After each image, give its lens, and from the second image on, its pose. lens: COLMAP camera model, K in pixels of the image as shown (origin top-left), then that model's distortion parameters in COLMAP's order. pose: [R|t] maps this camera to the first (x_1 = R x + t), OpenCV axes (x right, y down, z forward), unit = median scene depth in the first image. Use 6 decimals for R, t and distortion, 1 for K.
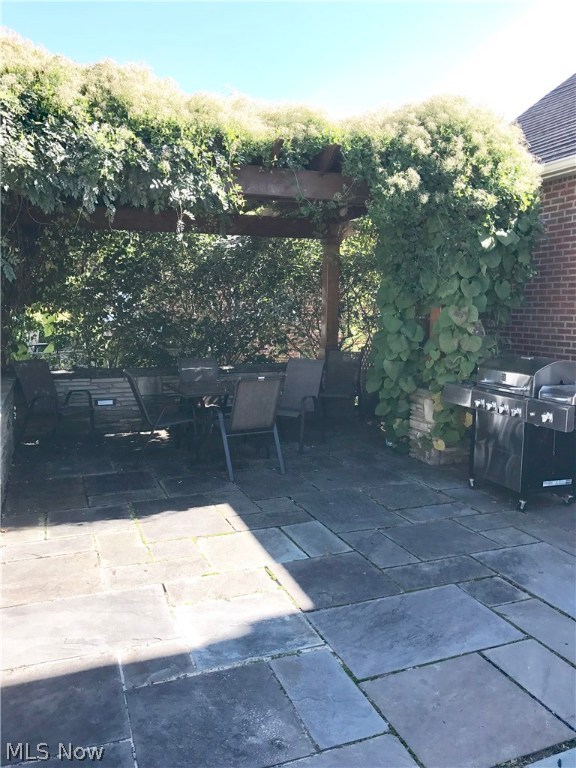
lens RADIAL K [[630.5, 0, 289.2], [0, 630.5, 386.1], [0, 0, 1]] dist [0.024668, -0.048827]
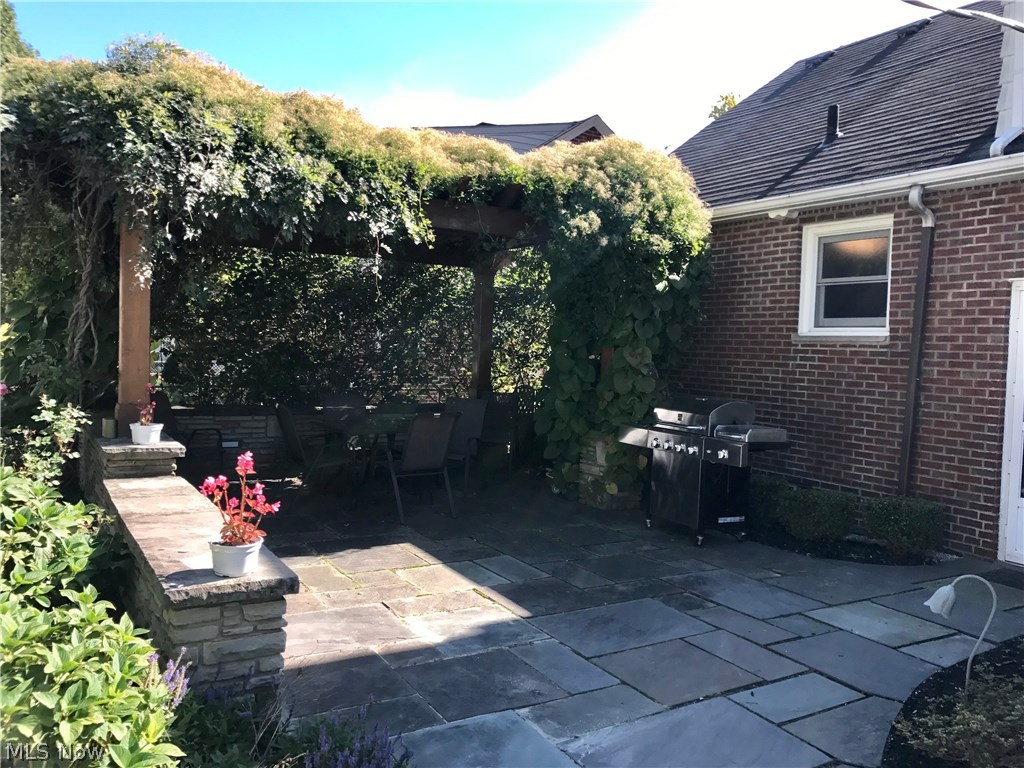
lens RADIAL K [[840.6, 0, 506.1], [0, 840.6, 381.6], [0, 0, 1]] dist [0.024668, -0.048827]
pose [[0.985910, 0.026468, 0.165171, -0.175838], [-0.013589, 0.996812, -0.078623, 0.041272], [-0.166725, 0.075271, 0.983126, -0.317126]]
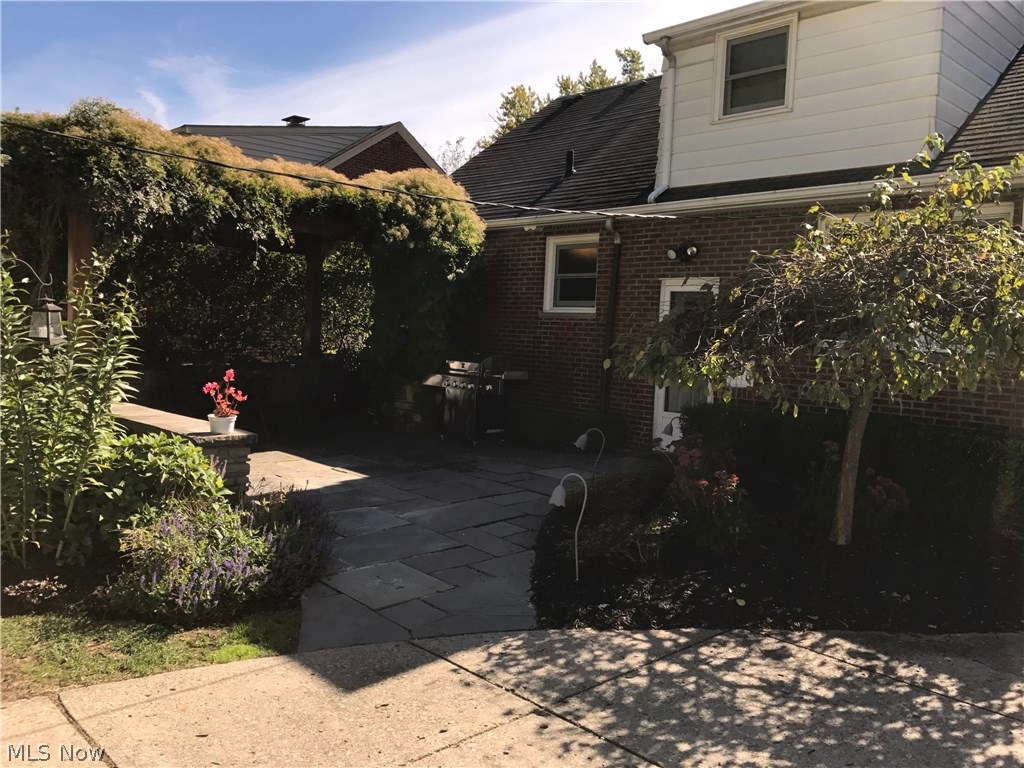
lens RADIAL K [[840.6, 0, 507.9], [0, 840.6, 392.8], [0, 0, 1]] dist [0.024668, -0.048827]
pose [[0.919690, 0.008184, 0.392560, -0.385335], [0.006731, 0.999307, -0.036602, 0.134778], [-0.392587, 0.036304, 0.918998, -0.978313]]
